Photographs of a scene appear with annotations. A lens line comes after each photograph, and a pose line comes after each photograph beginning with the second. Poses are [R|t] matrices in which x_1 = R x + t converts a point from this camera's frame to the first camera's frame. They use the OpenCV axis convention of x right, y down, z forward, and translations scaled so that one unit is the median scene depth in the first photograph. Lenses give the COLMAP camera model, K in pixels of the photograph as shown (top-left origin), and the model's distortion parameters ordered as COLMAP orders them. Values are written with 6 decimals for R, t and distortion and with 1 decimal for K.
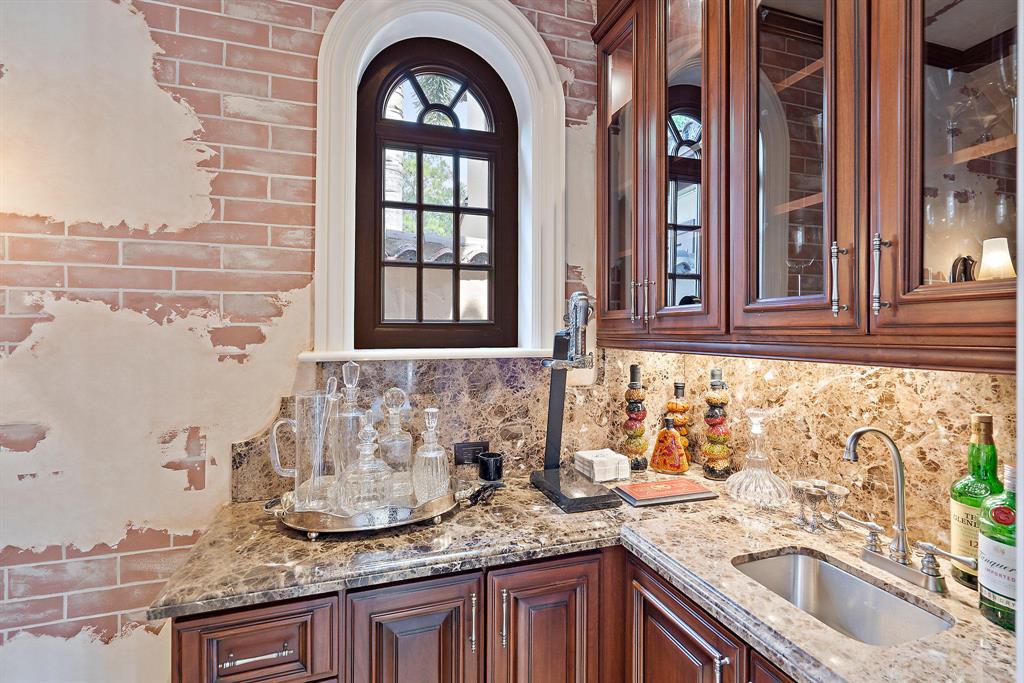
lens RADIAL K [[454.4, 0, 512.0], [0, 454.4, 341.5], [0, 0, 1]] dist [0.003697, -0.000212]
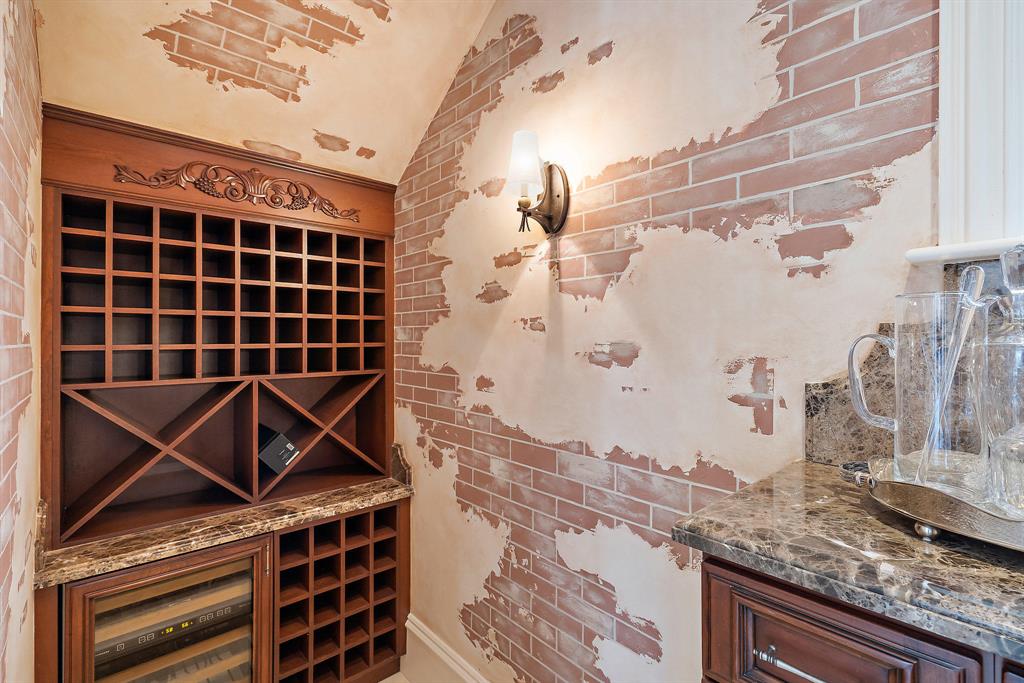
lens RADIAL K [[468.7, 0, 512.0], [0, 468.7, 341.5], [0, 0, 1]] dist [-0.001475, 0.000699]
pose [[0.375877, -0.008344, -0.926632, -0.084435], [0.004588, 0.999964, -0.007144, 0.177049], [0.926658, -0.001566, 0.375902, 0.283530]]
